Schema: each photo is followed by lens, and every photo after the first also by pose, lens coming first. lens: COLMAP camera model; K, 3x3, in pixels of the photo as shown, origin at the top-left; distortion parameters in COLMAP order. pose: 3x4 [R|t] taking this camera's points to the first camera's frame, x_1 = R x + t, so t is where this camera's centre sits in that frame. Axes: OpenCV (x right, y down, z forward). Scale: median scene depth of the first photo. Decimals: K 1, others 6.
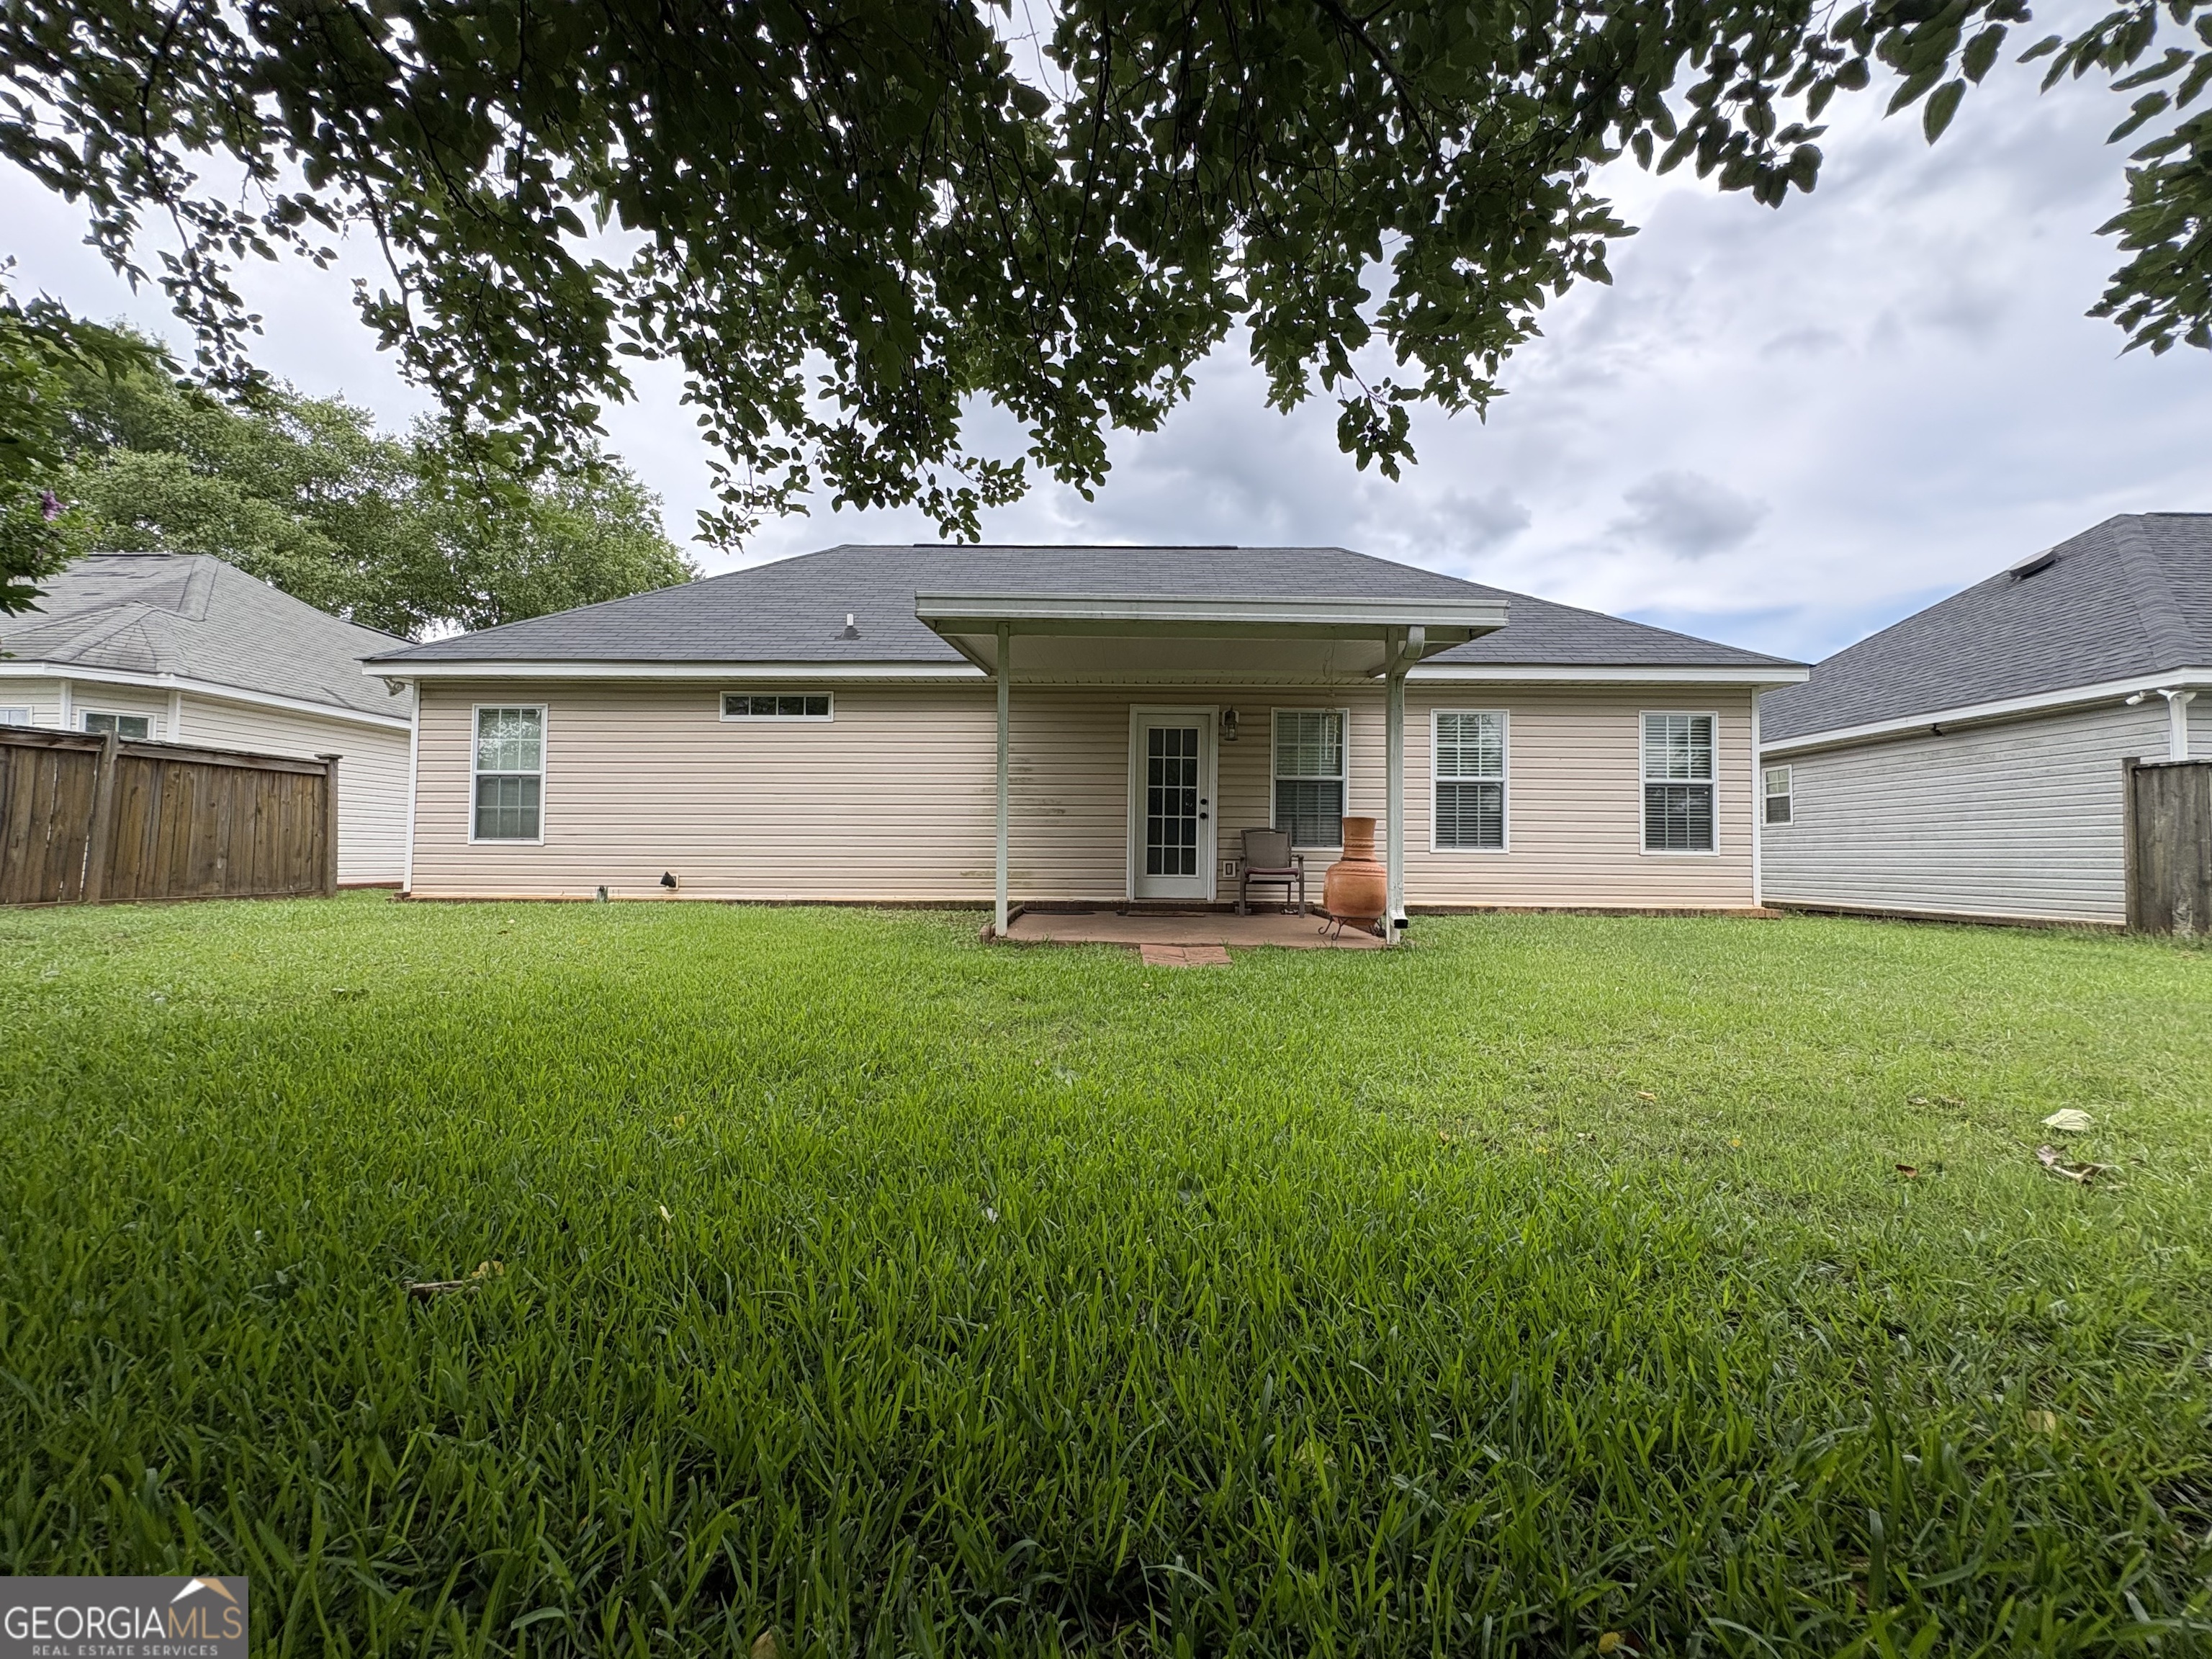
lens RADIAL K [[888.7, 0, 1097.7], [0, 888.7, 820.6], [0, 0, 1]] dist [0.000826, -0.000140]
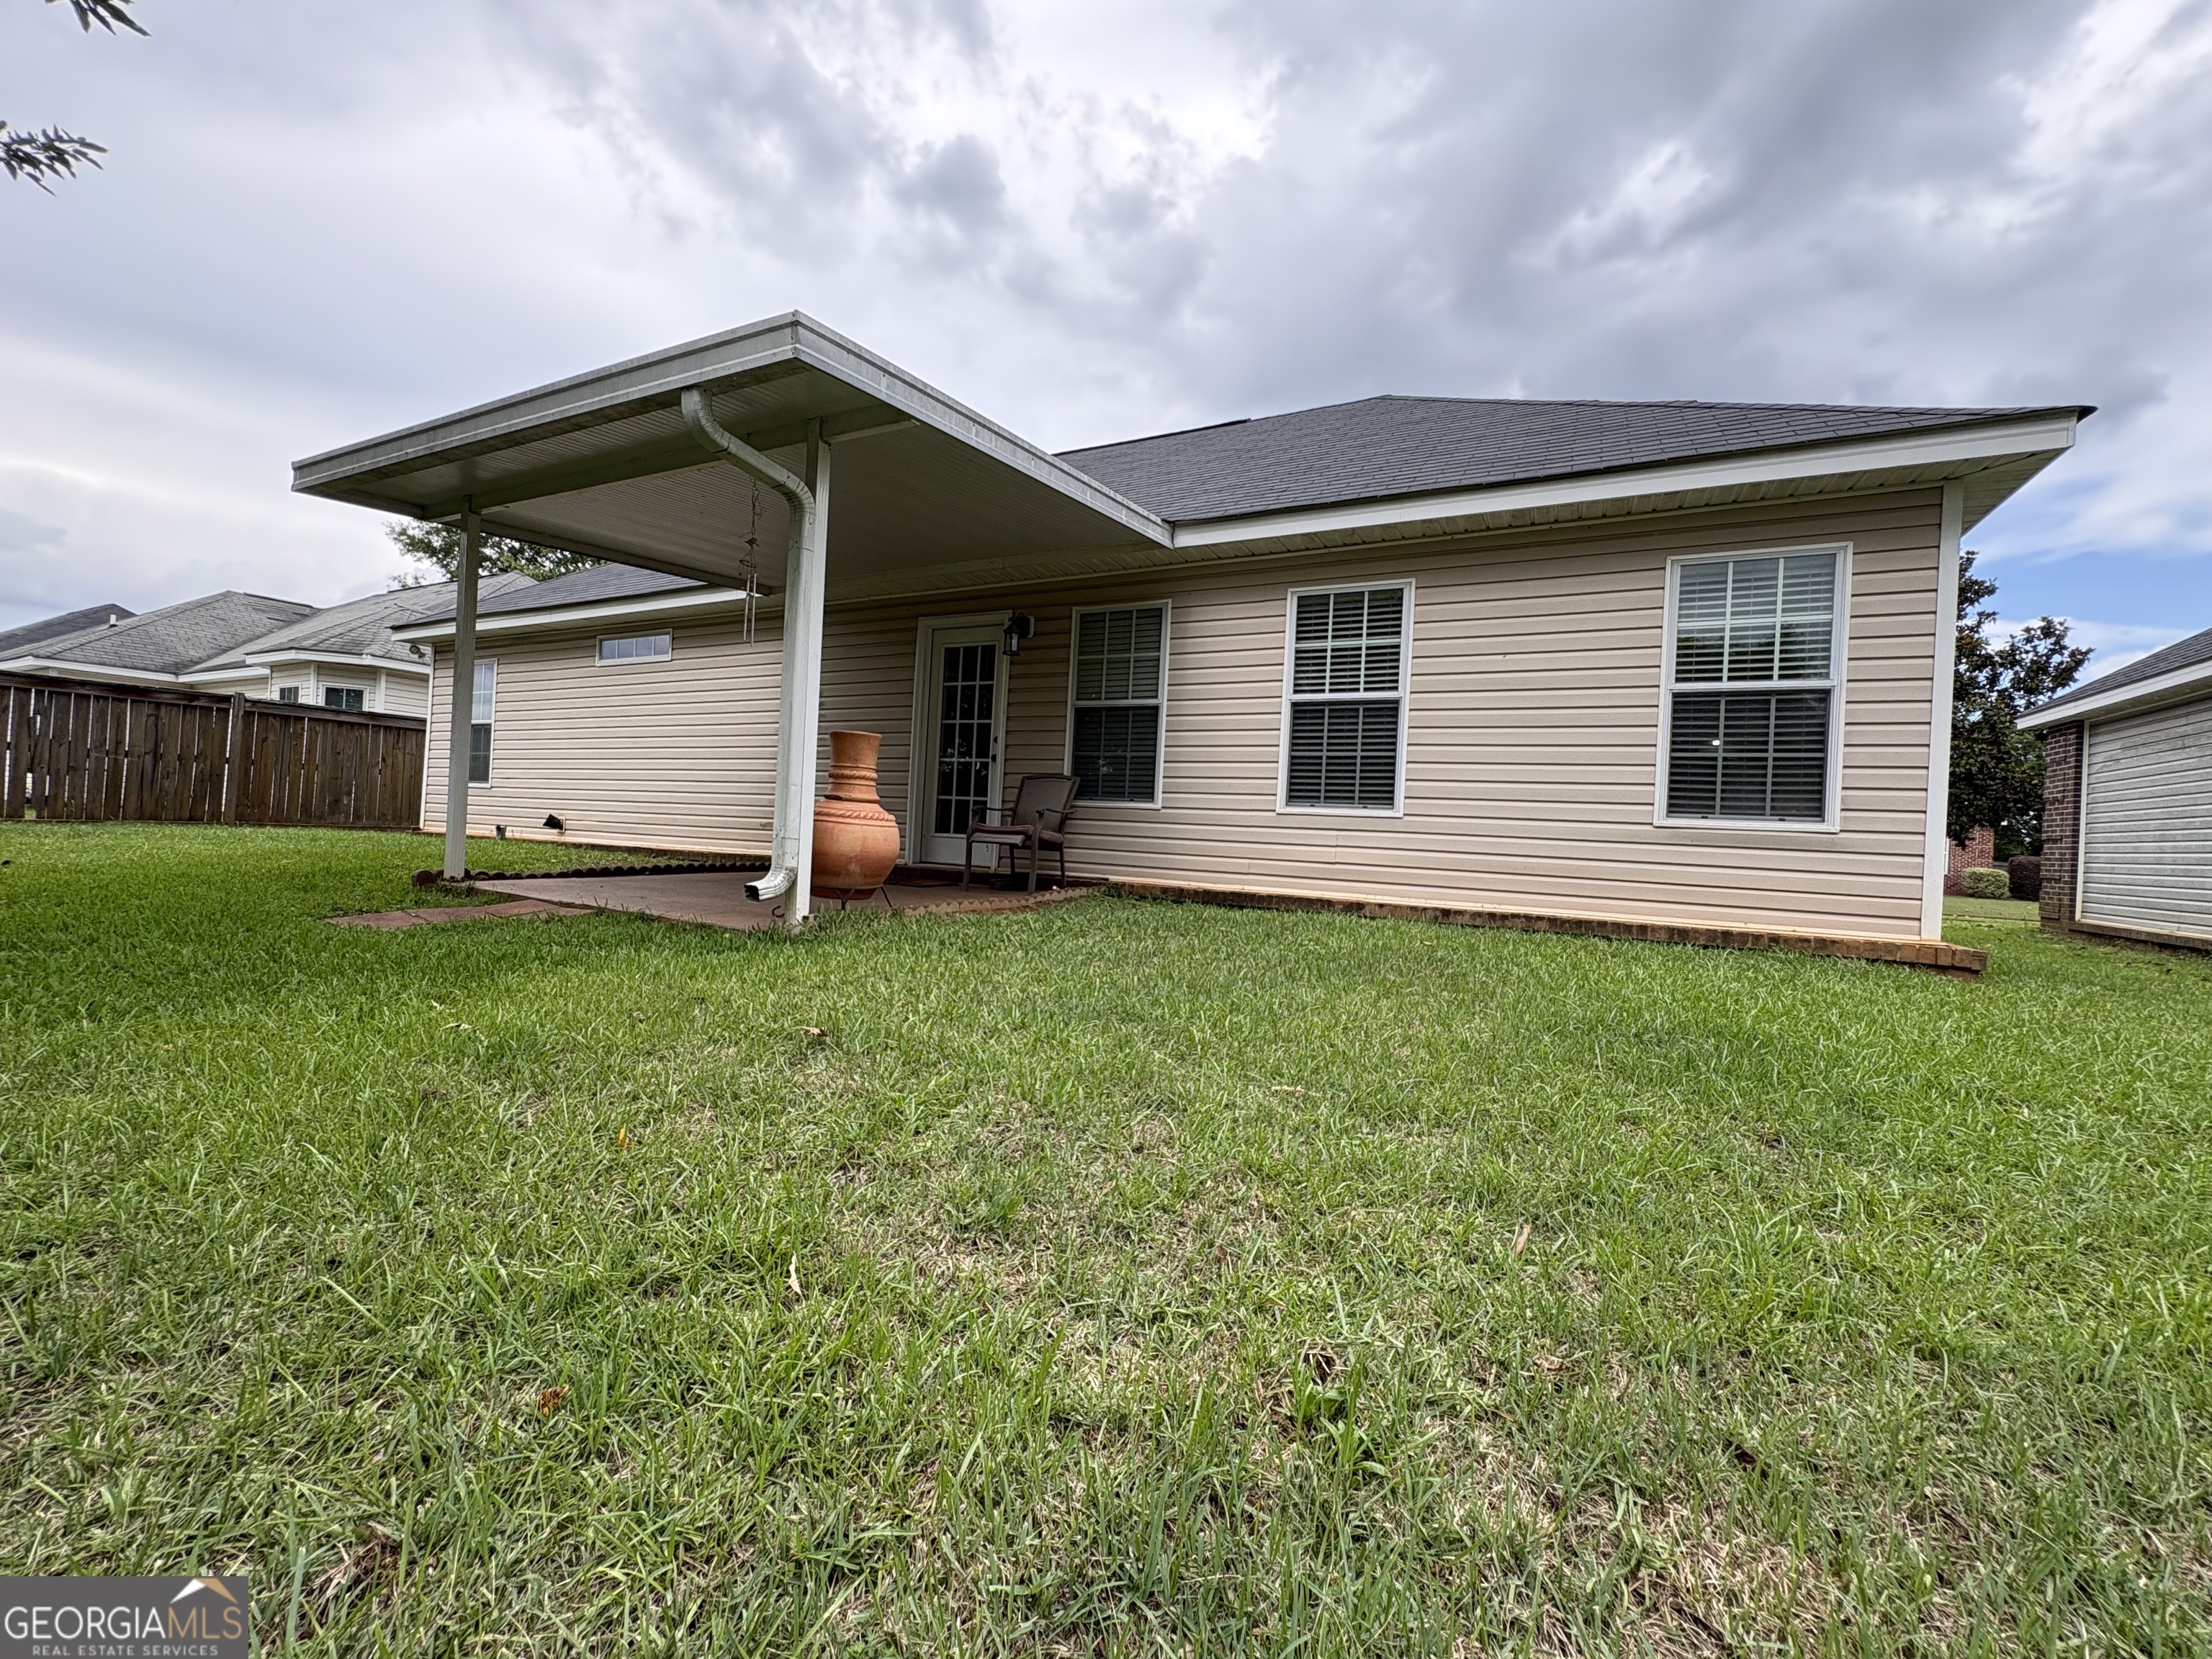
lens RADIAL K [[888.7, 0, 1100.8], [0, 888.7, 825.0], [0, 0, 1]] dist [0.000826, -0.000140]
pose [[0.893215, 0.029453, -0.448664, 0.548492], [-0.022208, 0.999524, 0.021404, 0.033697], [0.449081, -0.009154, 0.893444, 0.366733]]
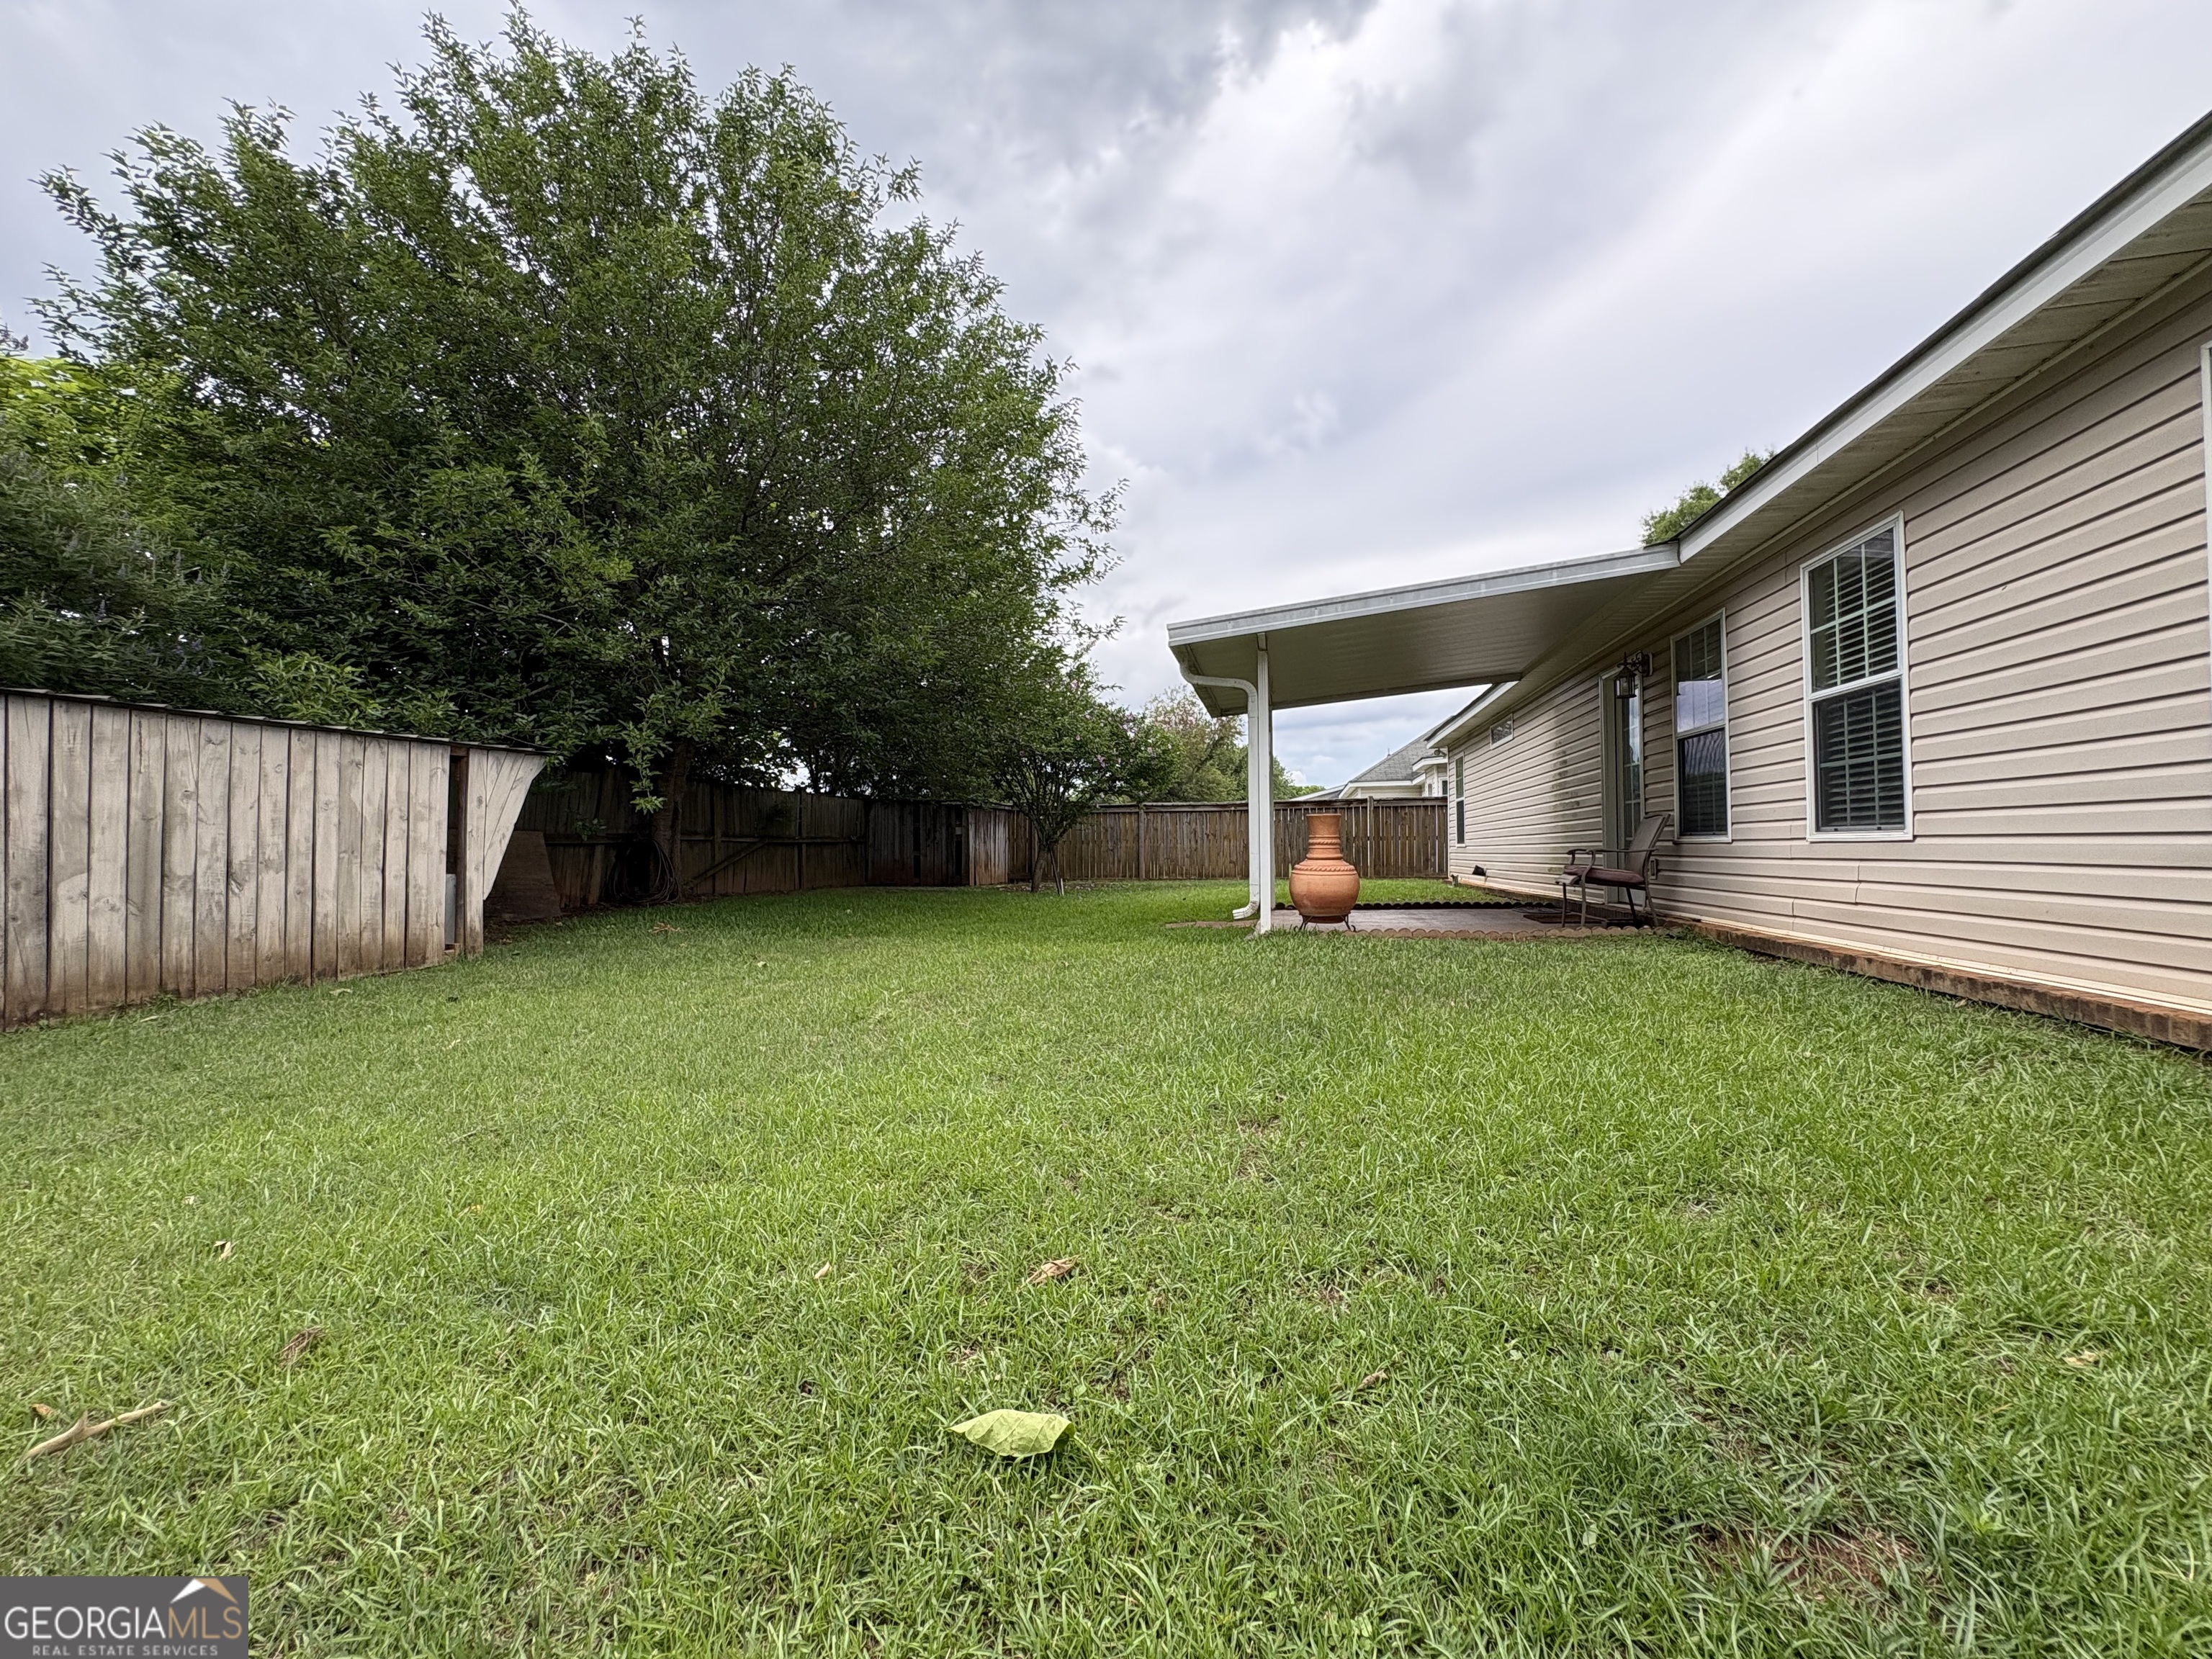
lens RADIAL K [[888.7, 0, 1100.5], [0, 888.7, 833.7], [0, 0, 1]] dist [0.000826, -0.000140]
pose [[-0.191948, -0.025136, -0.981083, 0.963655], [0.046455, 0.998319, -0.034667, 0.030079], [0.980305, -0.052230, -0.190458, 0.690083]]
